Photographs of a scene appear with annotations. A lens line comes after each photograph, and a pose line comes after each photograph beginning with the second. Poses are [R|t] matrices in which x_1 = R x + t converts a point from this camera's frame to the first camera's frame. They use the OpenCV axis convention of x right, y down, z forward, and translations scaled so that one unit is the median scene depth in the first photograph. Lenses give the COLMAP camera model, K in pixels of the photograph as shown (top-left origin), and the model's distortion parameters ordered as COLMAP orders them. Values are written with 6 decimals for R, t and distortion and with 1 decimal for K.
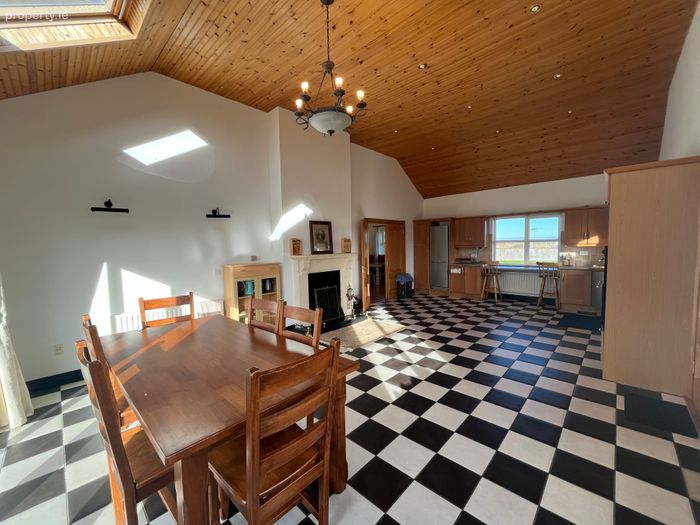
lens RADIAL K [[283.3, 0, 347.4], [0, 283.3, 262.6], [0, 0, 1]] dist [-0.002101, -0.000186]
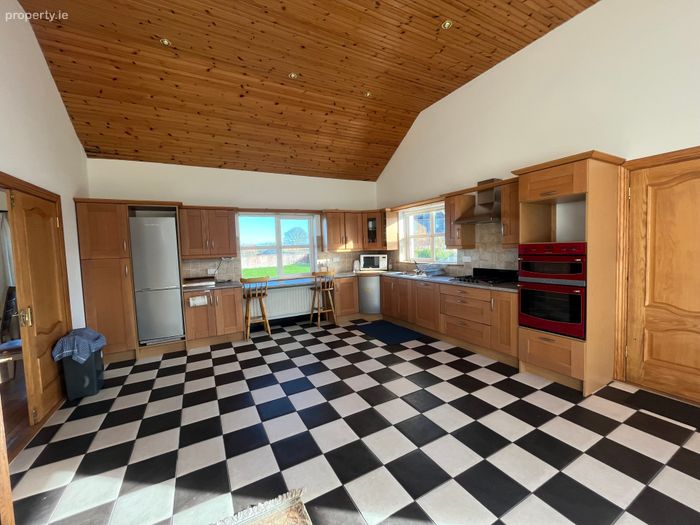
lens RADIAL K [[283.3, 0, 347.4], [0, 283.3, 262.6], [0, 0, 1]] dist [-0.002101, -0.000186]
pose [[0.311124, -0.046616, 0.949225, -0.049461], [0.086765, 0.996018, 0.020476, -0.032129], [-0.946400, 0.075989, 0.313930, 0.568206]]
